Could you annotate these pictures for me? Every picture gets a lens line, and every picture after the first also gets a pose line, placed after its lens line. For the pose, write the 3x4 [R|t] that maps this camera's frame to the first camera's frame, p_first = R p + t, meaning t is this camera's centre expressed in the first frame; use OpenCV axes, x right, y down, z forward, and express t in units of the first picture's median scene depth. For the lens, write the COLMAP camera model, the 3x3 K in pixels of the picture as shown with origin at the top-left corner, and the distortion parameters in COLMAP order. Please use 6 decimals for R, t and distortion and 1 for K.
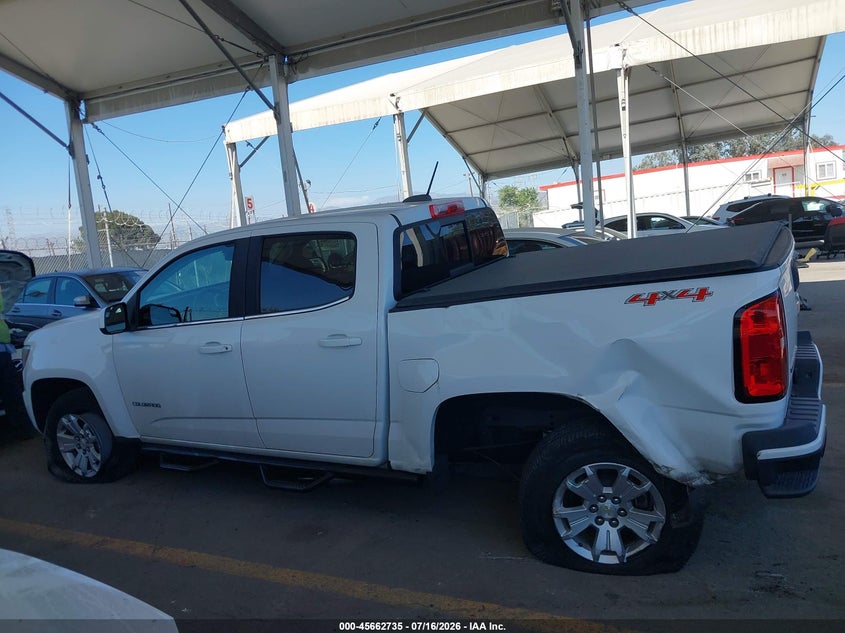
lens RADIAL K [[650.0, 0, 422.5], [0, 650.0, 316.5], [0, 0, 1]] dist [-0.026334, -0.001111]
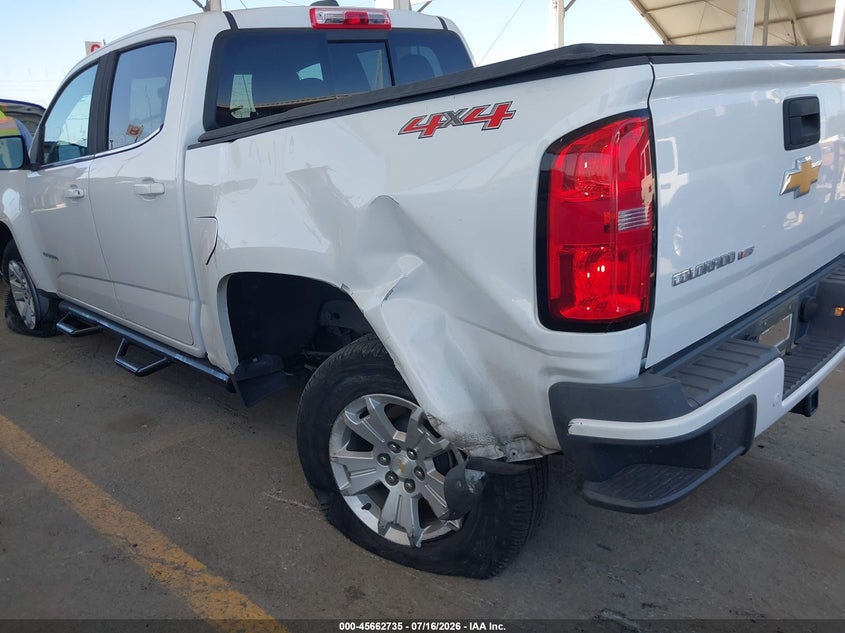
lens RADIAL K [[650.0, 0, 422.5], [0, 650.0, 316.5], [0, 0, 1]] dist [0.074942, -0.116283]
pose [[0.957872, 0.127925, -0.257132, 0.459643], [-0.087872, 0.982925, 0.161672, 0.039712], [0.273423, -0.132267, 0.952757, 0.391793]]
